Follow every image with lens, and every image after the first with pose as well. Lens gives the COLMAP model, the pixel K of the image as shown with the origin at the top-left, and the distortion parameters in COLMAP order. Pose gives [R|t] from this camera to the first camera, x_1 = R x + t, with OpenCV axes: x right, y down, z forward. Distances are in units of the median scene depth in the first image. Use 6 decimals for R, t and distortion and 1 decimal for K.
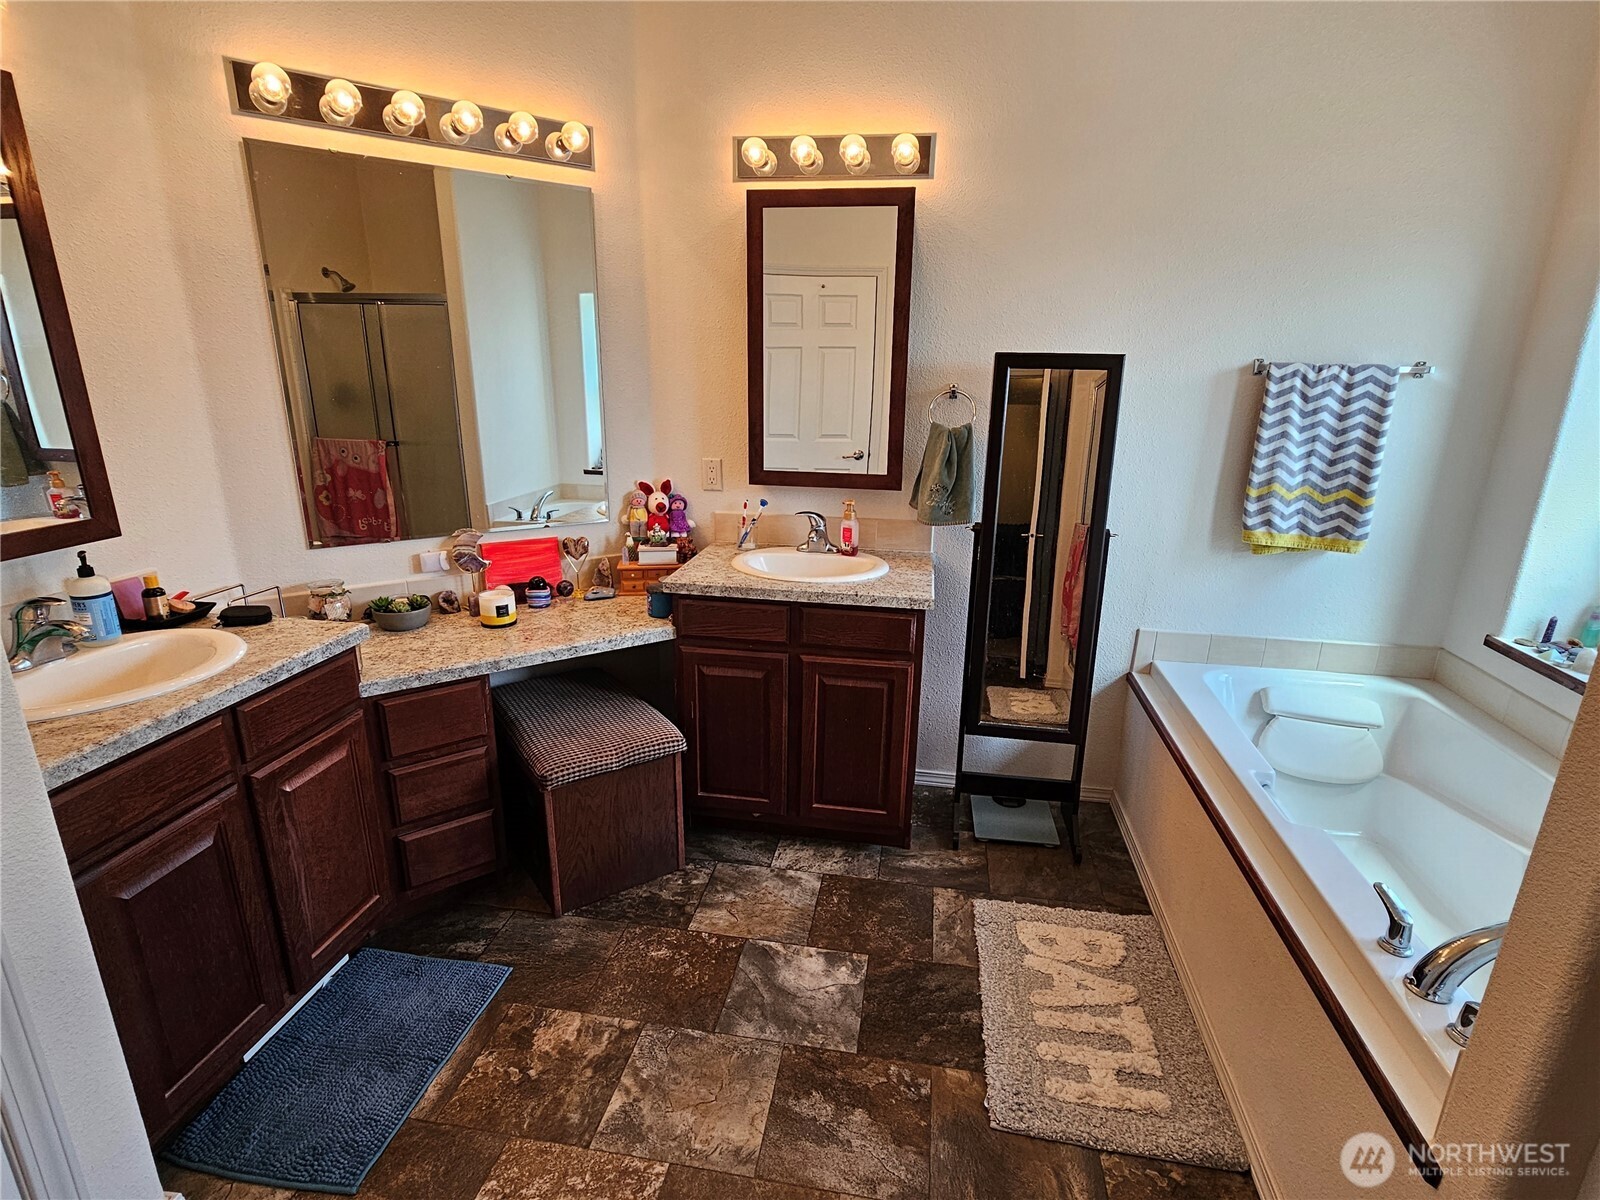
lens RADIAL K [[800.7, 0, 800.0], [0, 800.7, 600.0], [0, 0, 1]] dist [0.003048, -0.000866]
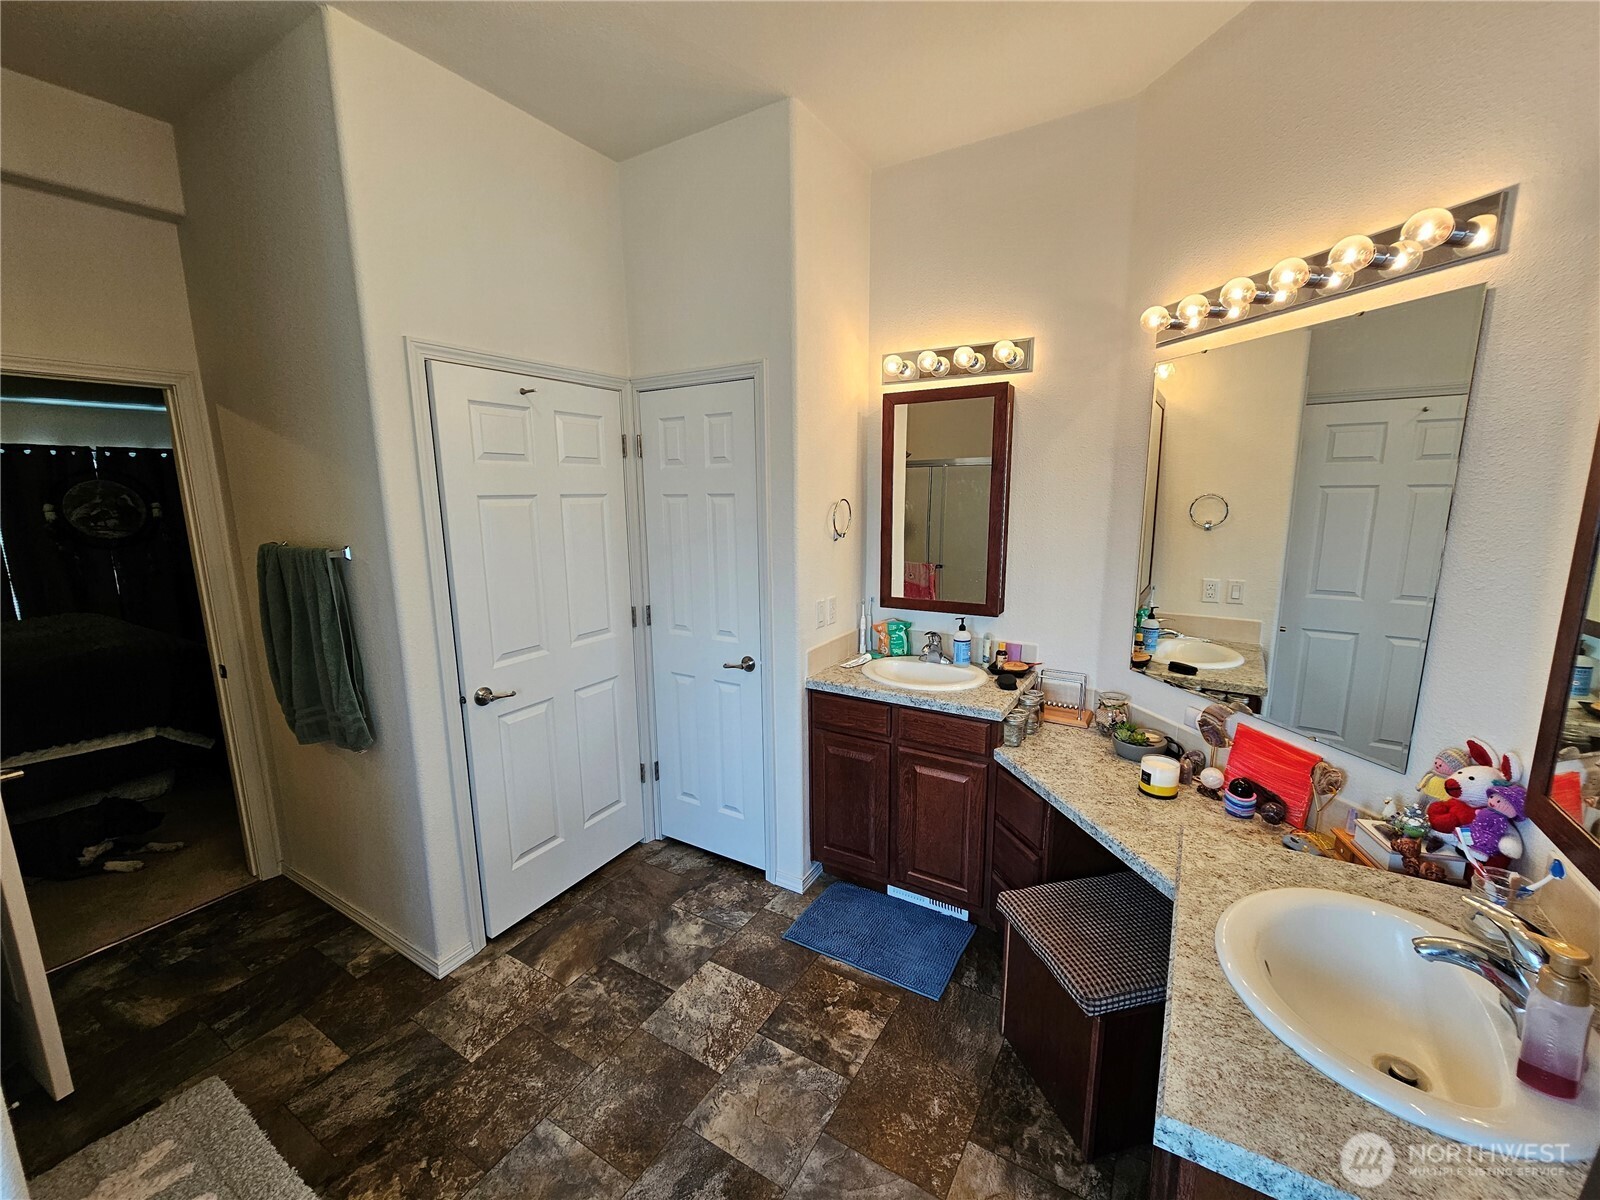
lens RADIAL K [[652.1, 0, 804.3], [0, 652.1, 605.9], [0, 0, 1]] dist [0.007577, -0.000295]
pose [[-0.361981, 0.157389, -0.918803, 0.639326], [-0.259680, 0.929602, 0.261546, -0.373775], [0.895285, 0.333270, -0.295628, 1.045249]]
